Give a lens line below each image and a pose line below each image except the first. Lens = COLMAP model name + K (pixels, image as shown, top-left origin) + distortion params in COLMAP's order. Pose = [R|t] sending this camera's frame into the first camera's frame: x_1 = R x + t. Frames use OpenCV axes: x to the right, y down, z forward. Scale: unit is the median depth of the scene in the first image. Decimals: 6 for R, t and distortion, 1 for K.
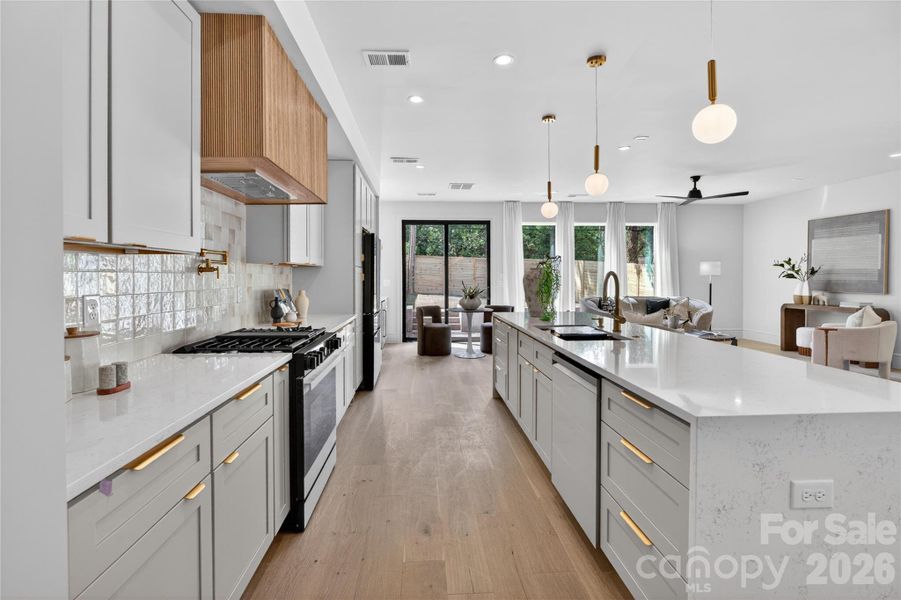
lens RADIAL K [[408.3, 0, 441.9], [0, 408.3, 281.0], [0, 0, 1]] dist [-0.019862, 0.004868]
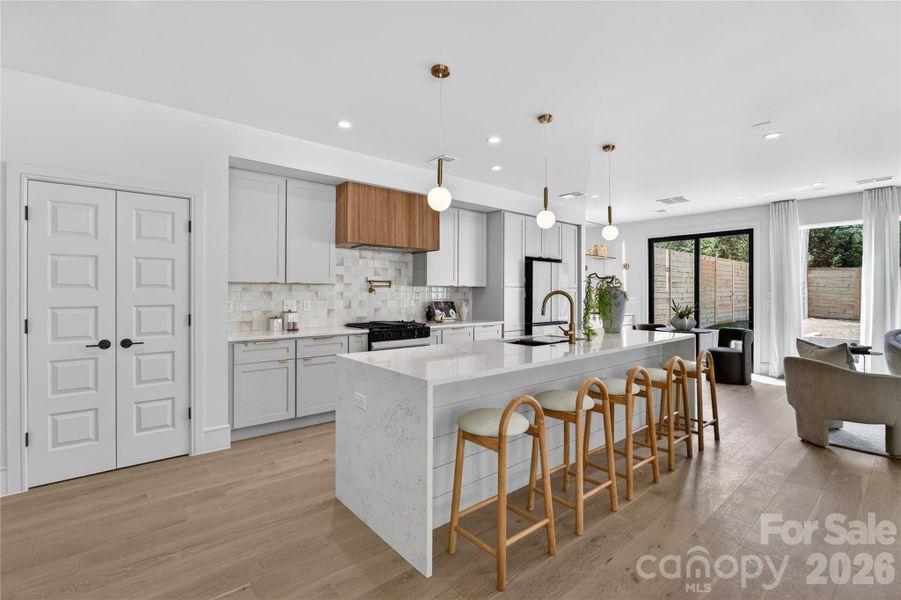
lens RADIAL K [[408.3, 0, 453.2], [0, 408.3, 295.4], [0, 0, 1]] dist [-0.019862, 0.004868]
pose [[0.611575, 0.007456, -0.791152, 0.477896], [-0.014448, 0.999894, -0.001745, -0.001358], [0.791055, 0.012498, 0.611618, 0.015123]]
